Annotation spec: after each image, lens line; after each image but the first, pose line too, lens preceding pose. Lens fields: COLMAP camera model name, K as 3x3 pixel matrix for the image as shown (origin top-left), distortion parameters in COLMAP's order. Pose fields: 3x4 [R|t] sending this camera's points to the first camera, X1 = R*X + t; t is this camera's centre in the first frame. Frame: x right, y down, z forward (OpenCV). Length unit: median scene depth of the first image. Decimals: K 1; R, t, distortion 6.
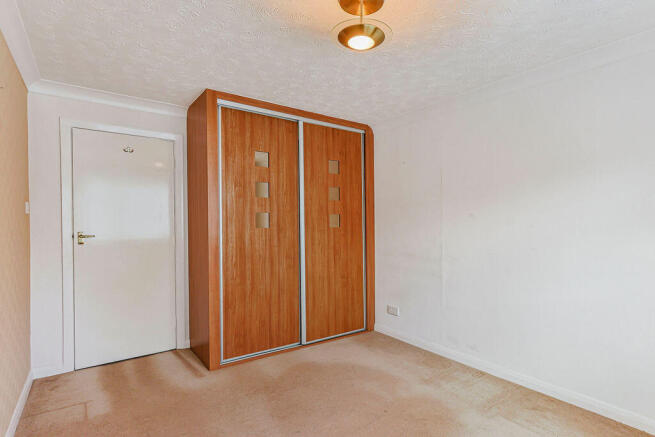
lens RADIAL K [[341.9, 0, 327.5], [0, 341.9, 218.5], [0, 0, 1]] dist [-0.015140, 0.000452]
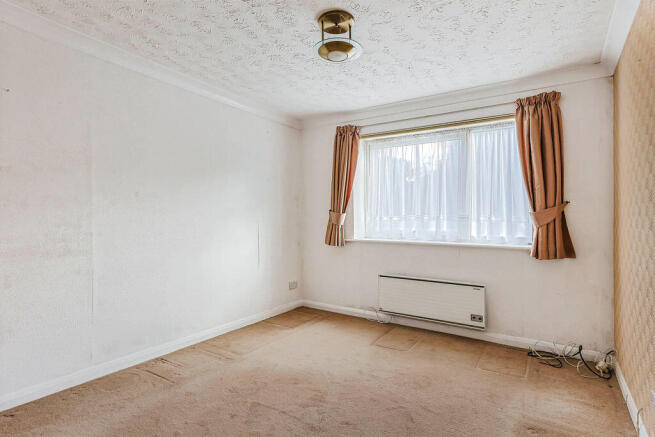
lens RADIAL K [[341.9, 0, 327.5], [0, 341.9, 218.5], [0, 0, 1]] dist [-0.015140, 0.000452]
pose [[-0.366551, -0.001079, 0.930397, -0.652762], [-0.005475, 0.999985, -0.000997, 0.056393], [-0.930382, -0.005460, -0.366551, 0.959417]]
